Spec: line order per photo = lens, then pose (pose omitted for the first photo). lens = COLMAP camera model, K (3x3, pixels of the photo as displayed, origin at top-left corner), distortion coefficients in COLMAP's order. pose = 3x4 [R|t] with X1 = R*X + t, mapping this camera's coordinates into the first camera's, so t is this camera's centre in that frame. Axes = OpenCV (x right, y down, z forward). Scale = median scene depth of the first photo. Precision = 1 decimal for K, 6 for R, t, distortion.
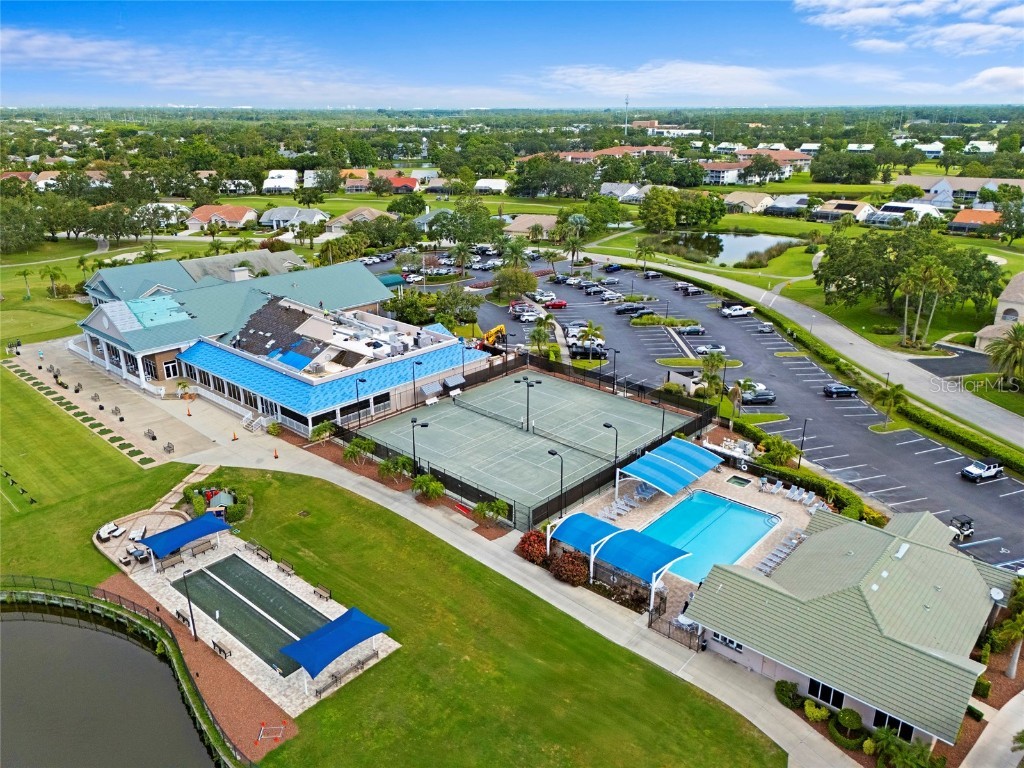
lens RADIAL K [[764.2, 0, 512.0], [0, 764.2, 384.0], [0, 0, 1]] dist [0.039528, -0.003603]
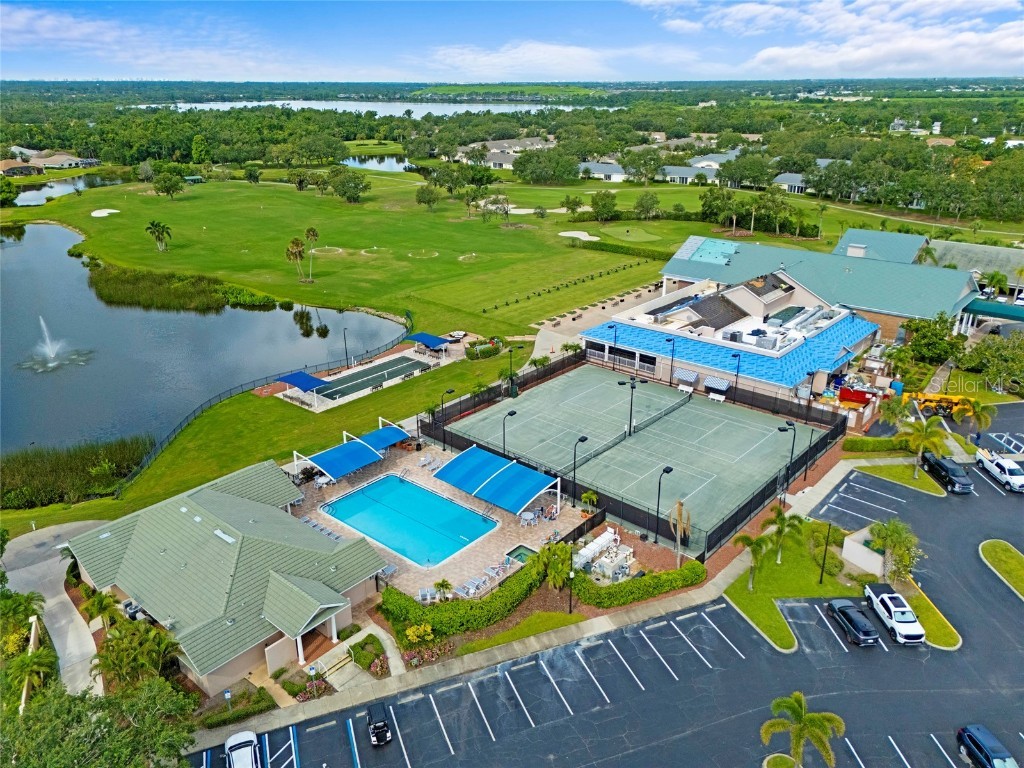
lens RADIAL K [[764.2, 0, 512.0], [0, 764.2, 384.0], [0, 0, 1]] dist [0.039528, -0.003603]
pose [[-0.002866, 0.365356, -0.930864, 0.903664], [-0.330896, 0.878082, 0.345658, -0.278599], [0.943663, 0.309009, 0.118378, 0.786515]]
